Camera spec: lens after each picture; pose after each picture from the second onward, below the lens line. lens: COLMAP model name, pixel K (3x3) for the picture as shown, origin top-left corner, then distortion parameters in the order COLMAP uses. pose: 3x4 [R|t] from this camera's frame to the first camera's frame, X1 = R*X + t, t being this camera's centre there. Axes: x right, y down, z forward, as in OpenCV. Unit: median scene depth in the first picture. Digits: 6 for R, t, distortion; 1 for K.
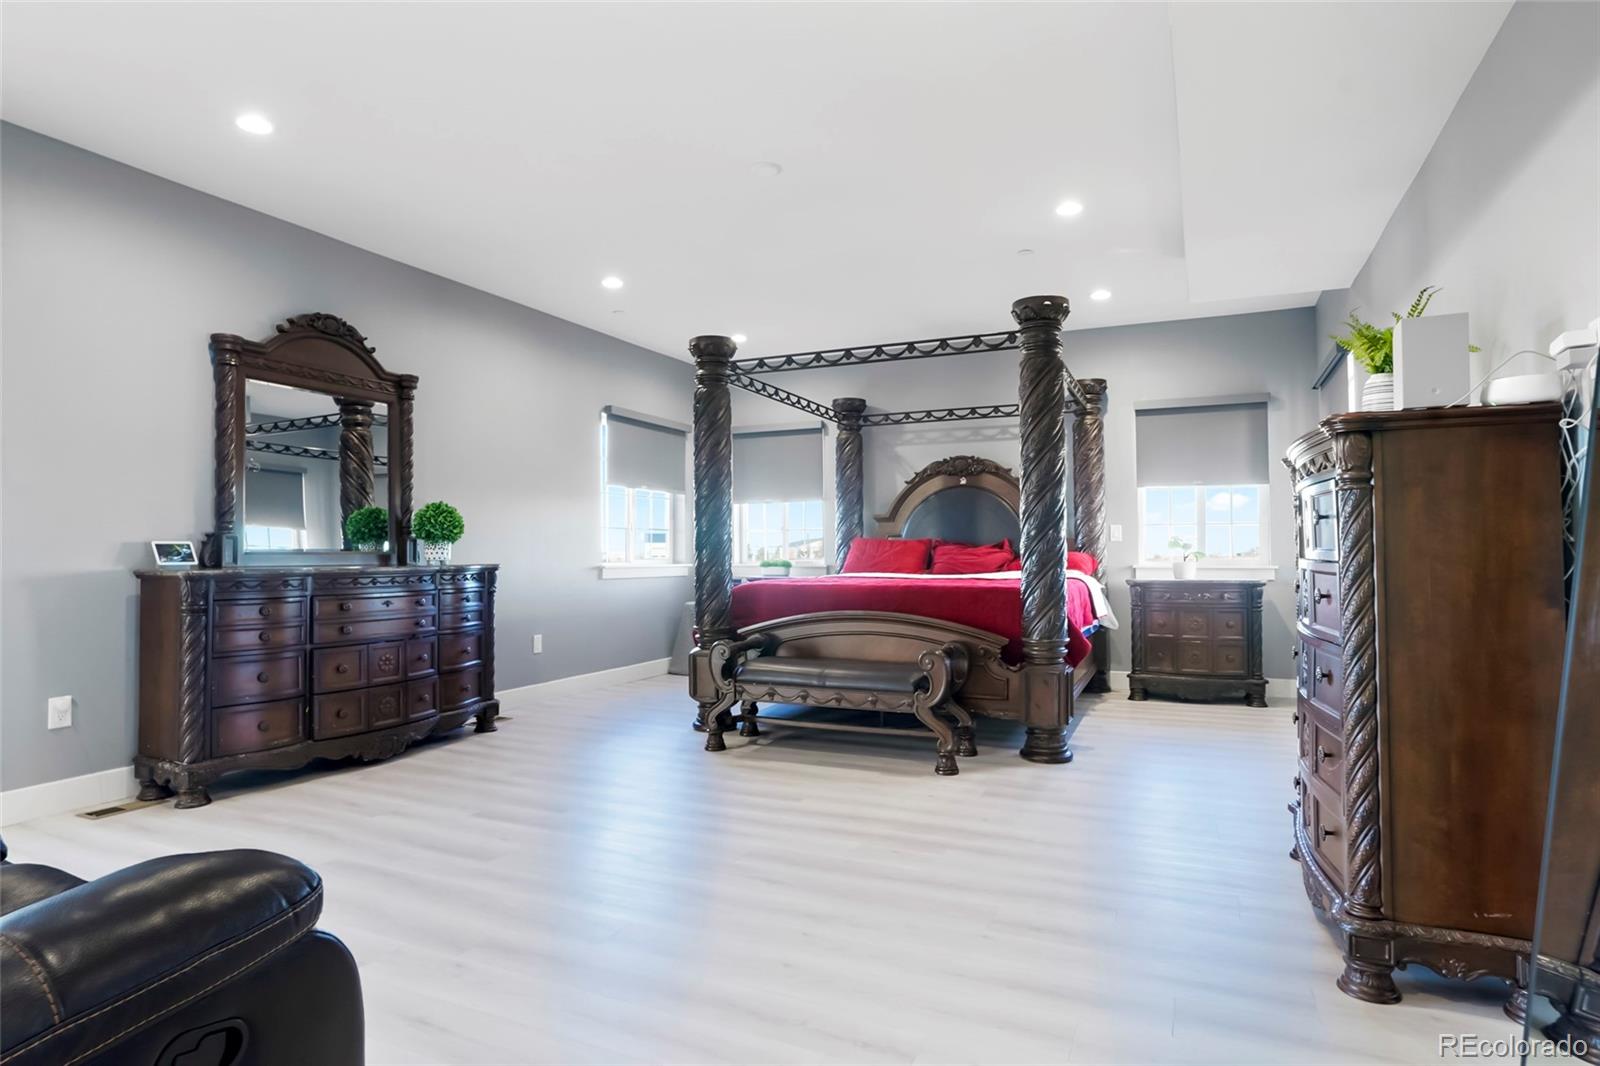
lens RADIAL K [[863.3, 0, 800.0], [0, 863.3, 533.0], [0, 0, 1]] dist [0.003412, 0.000201]
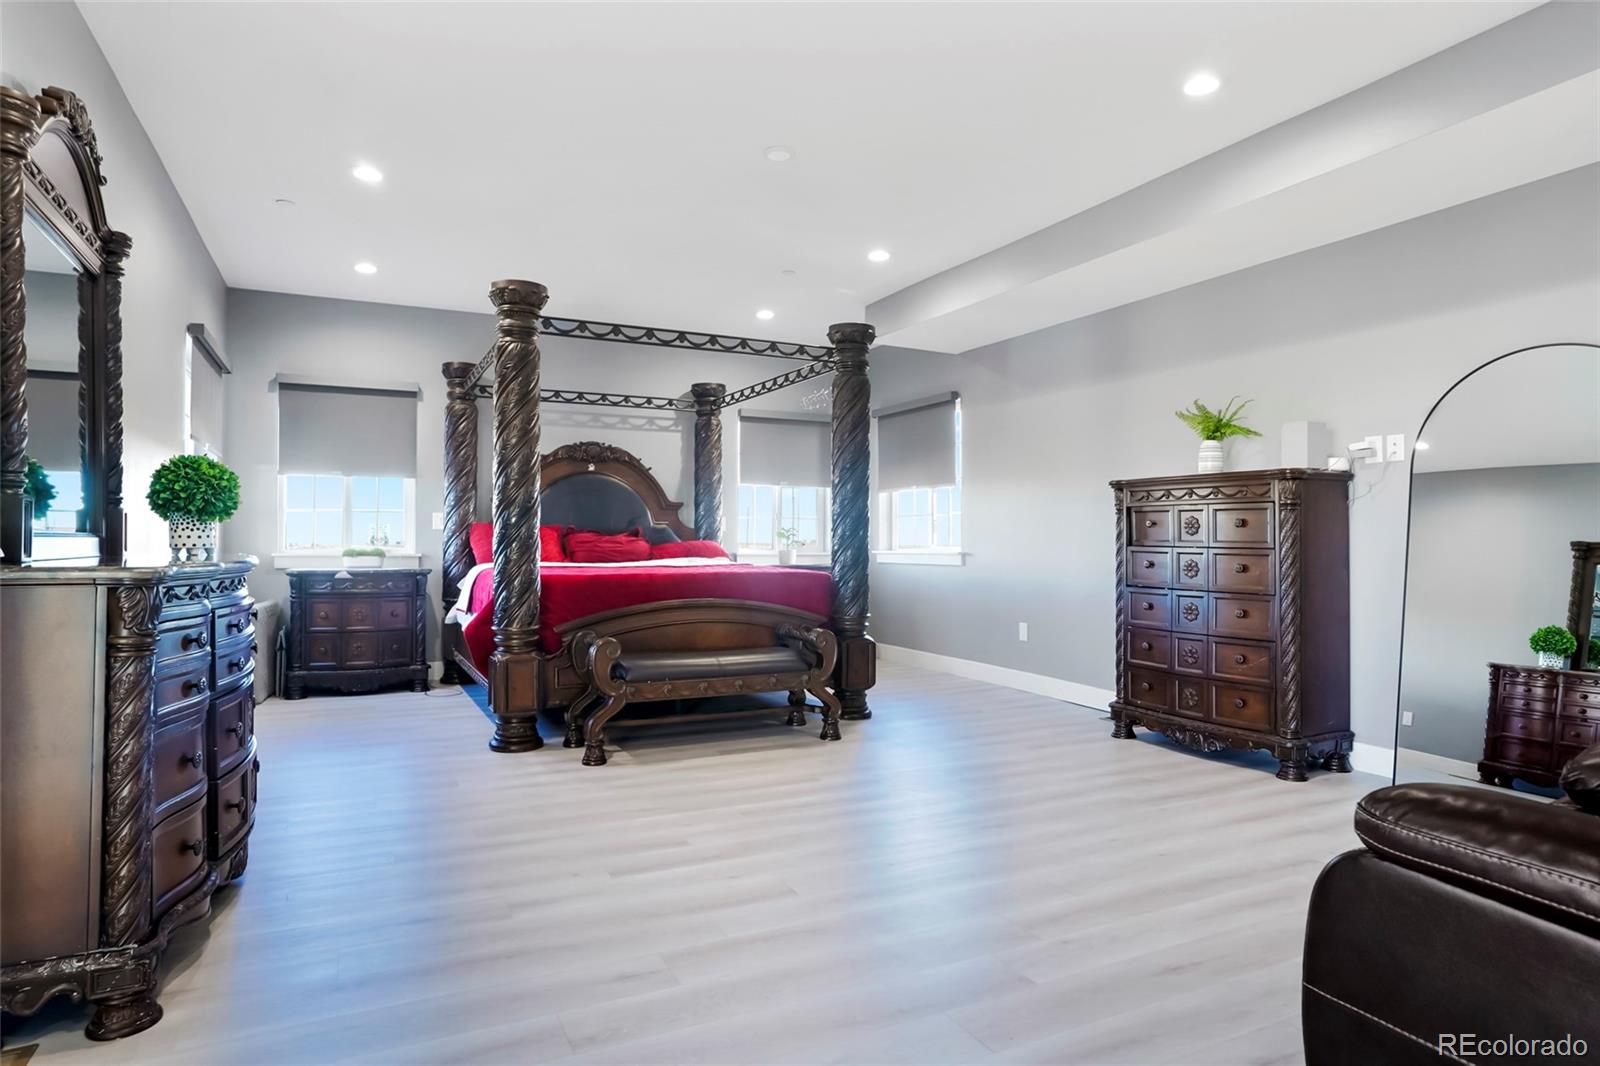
lens RADIAL K [[878.8, 0, 800.0], [0, 878.8, 533.0], [0, 0, 1]] dist [-0.044573, 0.000504]
pose [[0.648687, 0.011035, 0.760976, -0.563739], [-0.022505, 0.999736, 0.004687, 0.005977], [-0.760723, -0.020166, 0.648764, 0.235801]]
